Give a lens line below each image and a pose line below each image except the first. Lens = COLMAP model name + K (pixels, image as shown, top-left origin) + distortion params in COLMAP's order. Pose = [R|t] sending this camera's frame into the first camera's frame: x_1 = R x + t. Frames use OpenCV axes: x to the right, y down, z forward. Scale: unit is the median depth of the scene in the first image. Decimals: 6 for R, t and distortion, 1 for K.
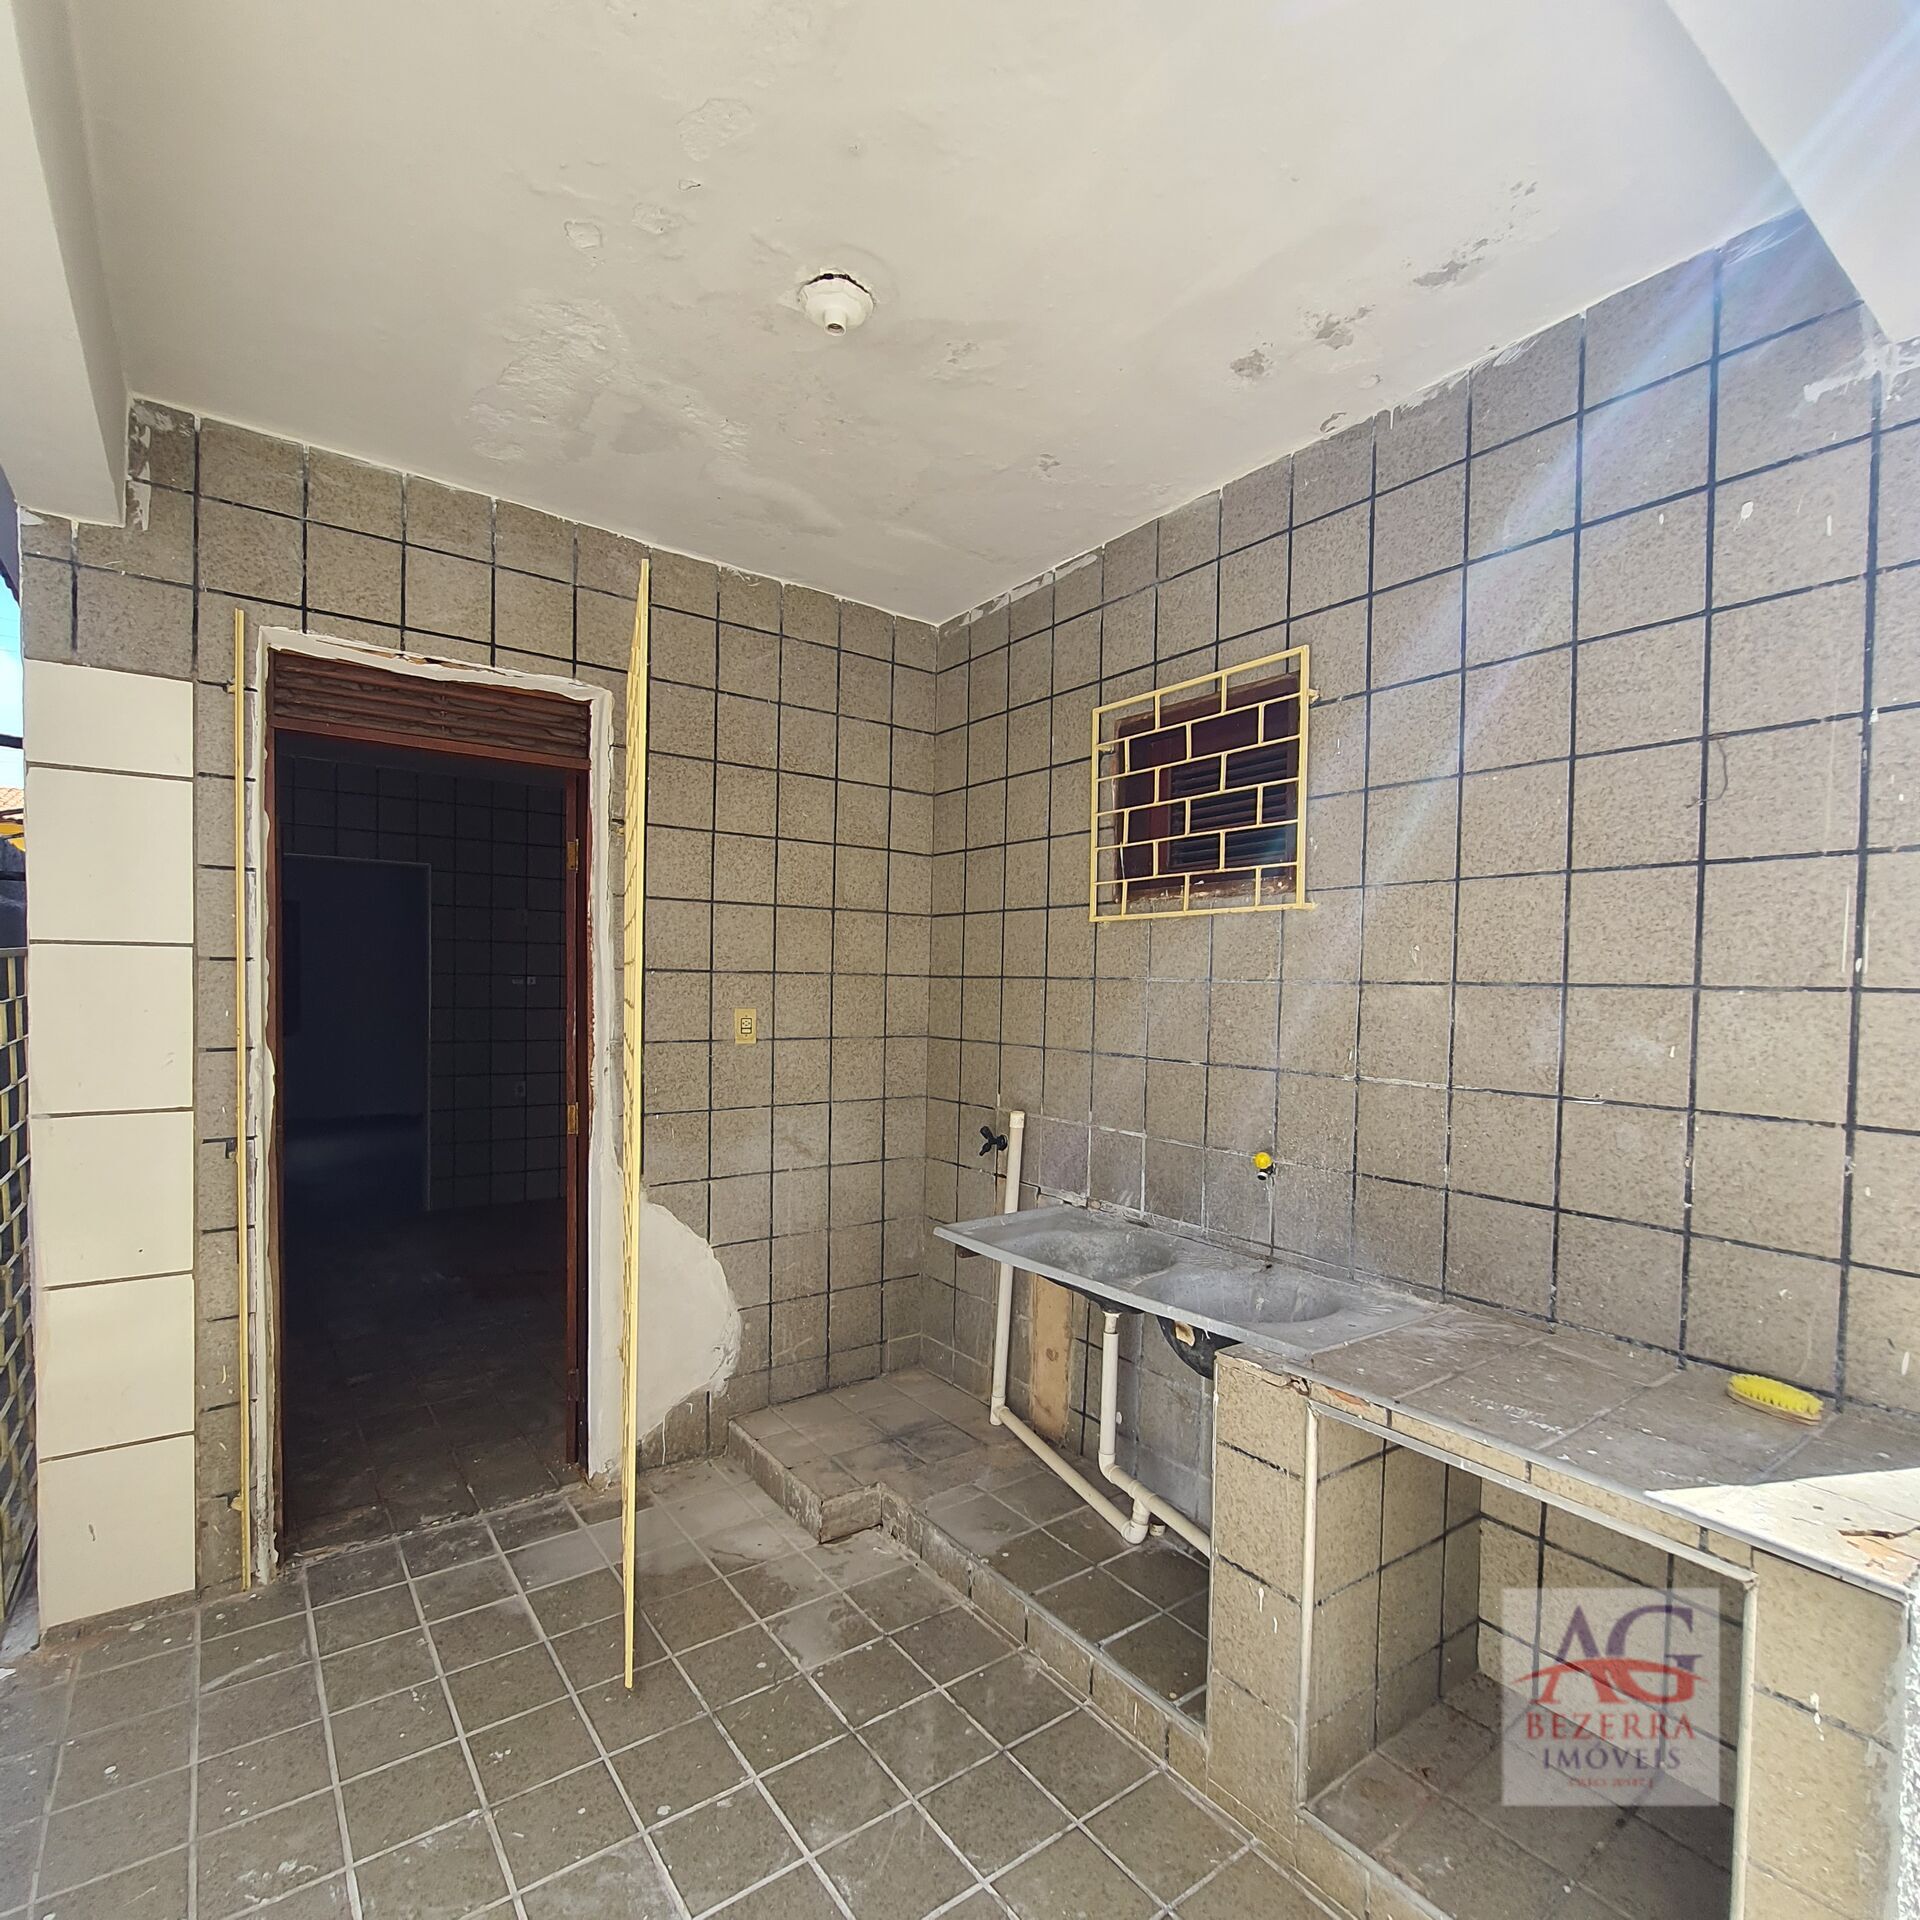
lens RADIAL K [[997.8, 0, 963.9], [0, 997.8, 1003.9], [0, 0, 1]] dist [-0.019462, 0.001425]
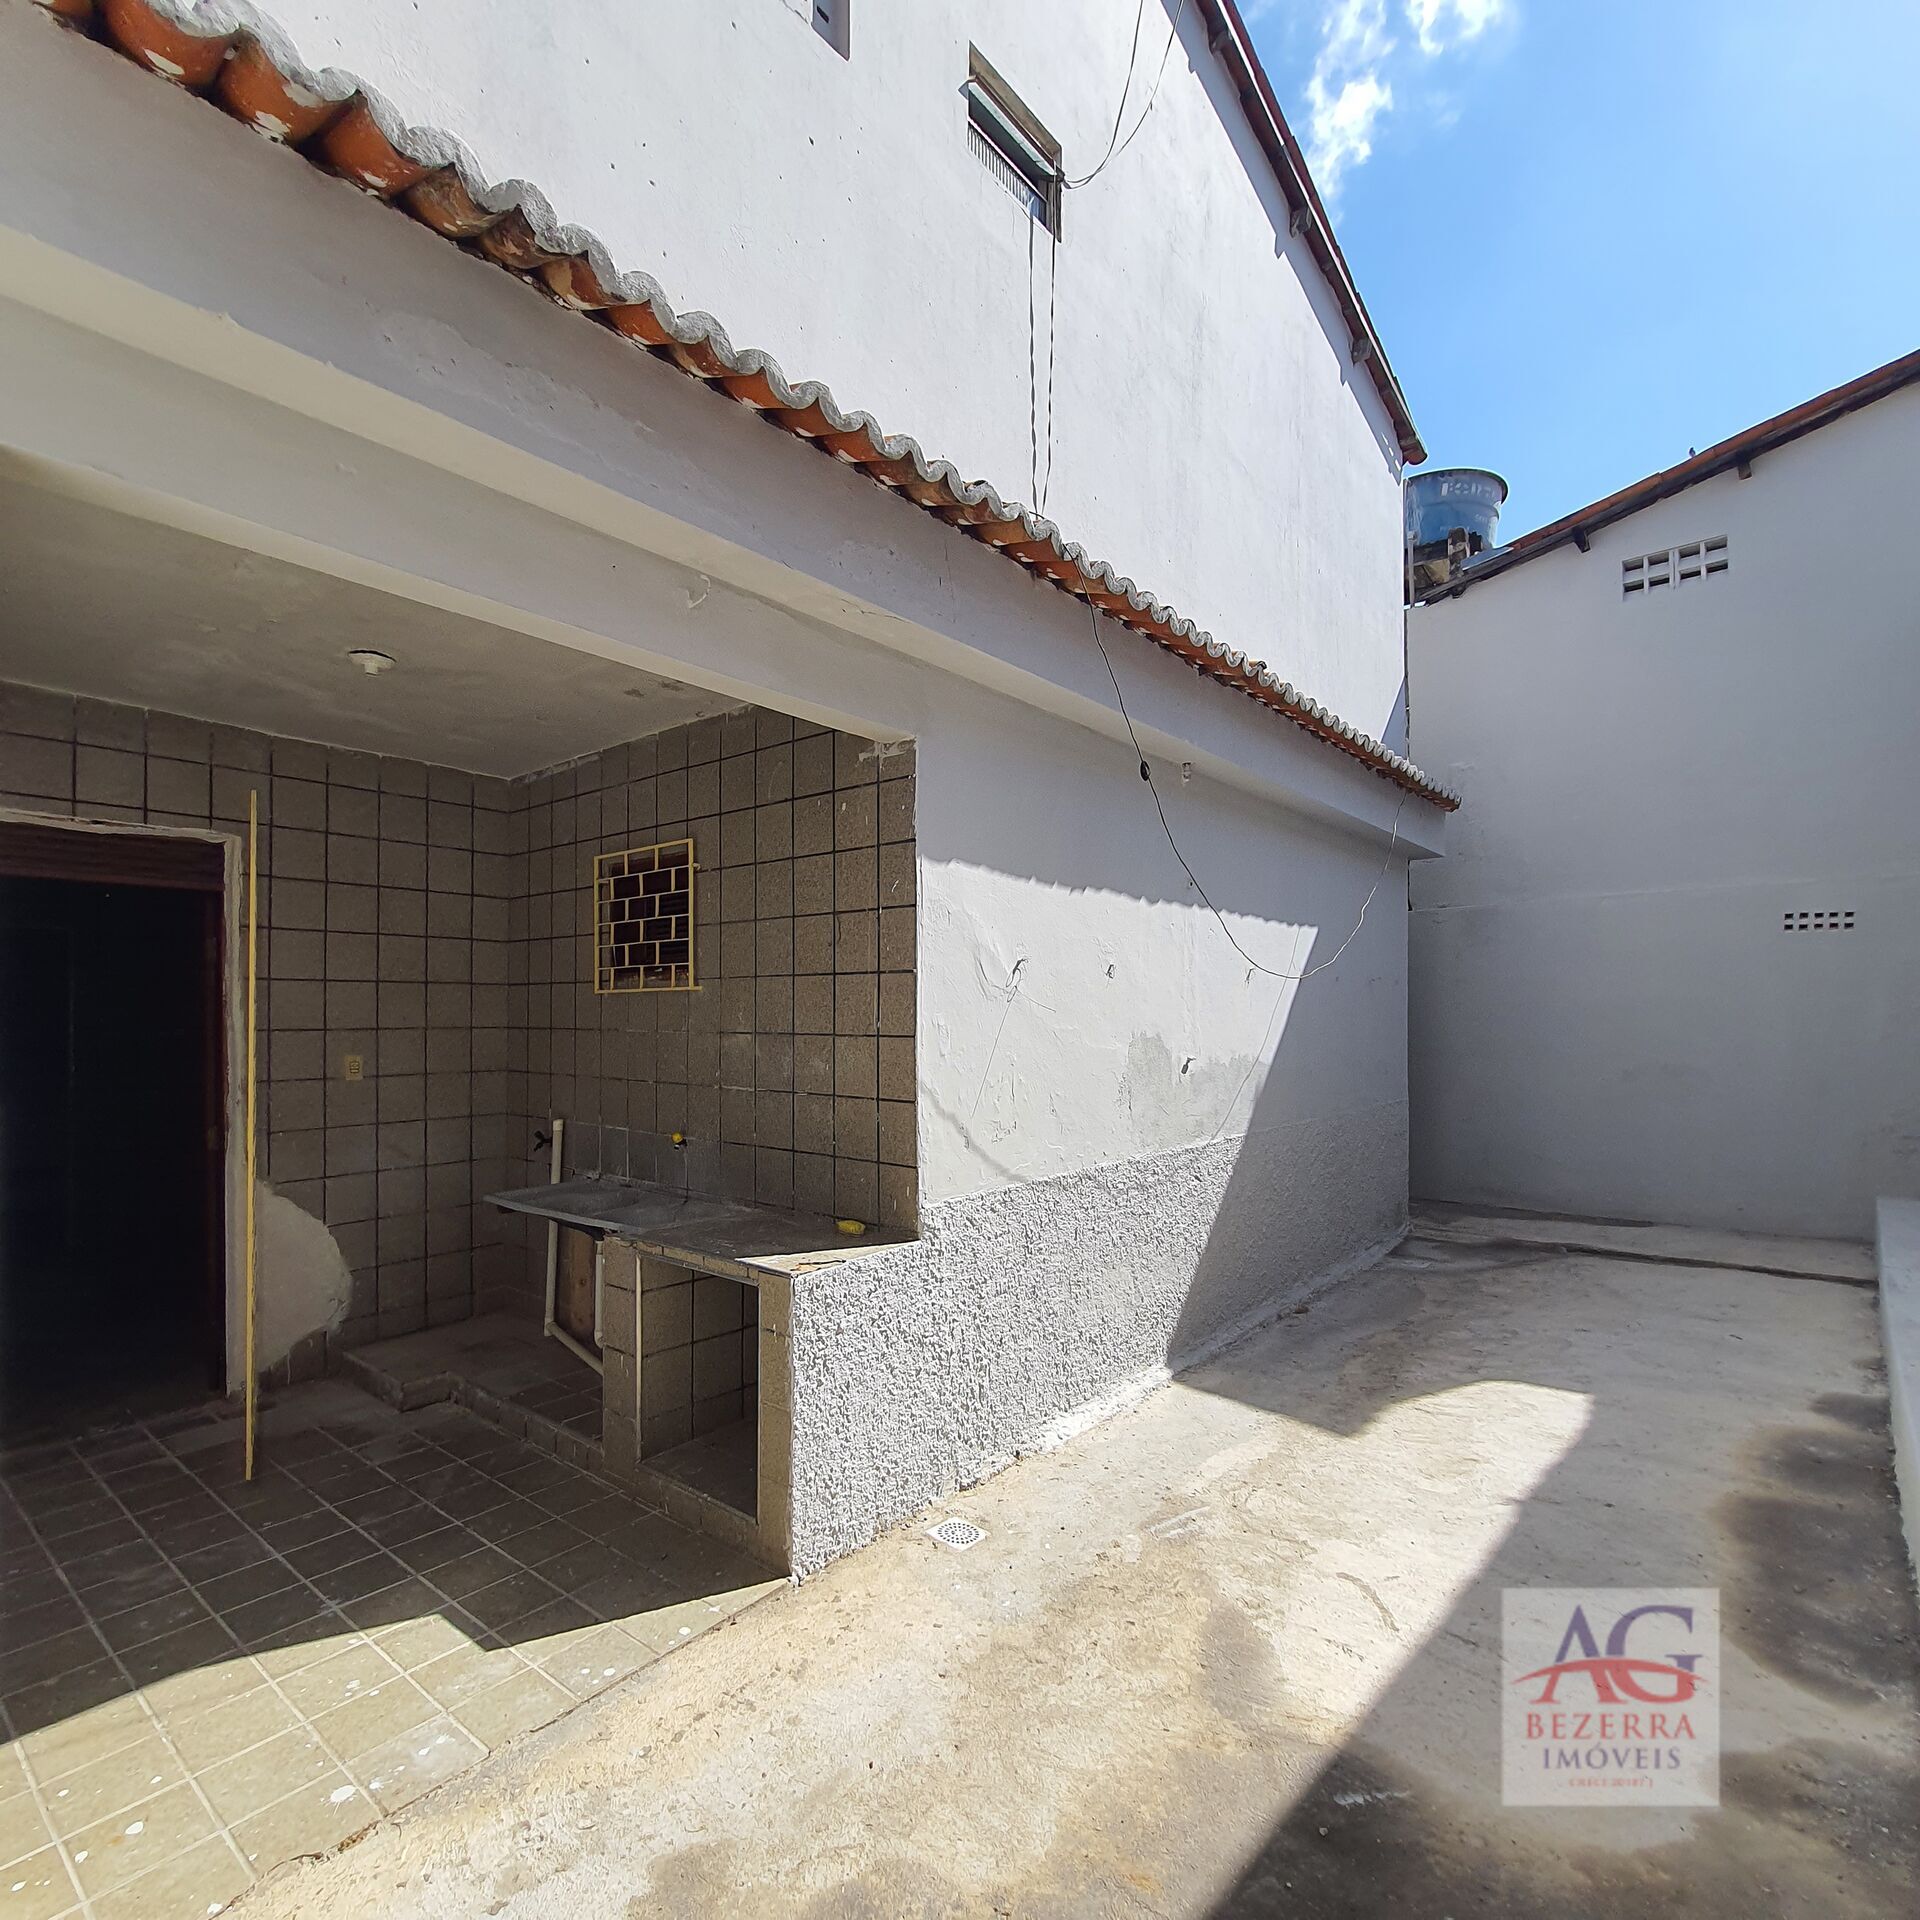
lens RADIAL K [[1021.4, 0, 965.4], [0, 1021.4, 1008.6], [0, 0, 1]] dist [0.002126, -0.009809]
pose [[0.969622, -0.016160, 0.244074, 0.298741], [0.022202, 0.999511, -0.022025, -0.011011], [-0.243598, 0.026775, 0.969507, -0.681024]]
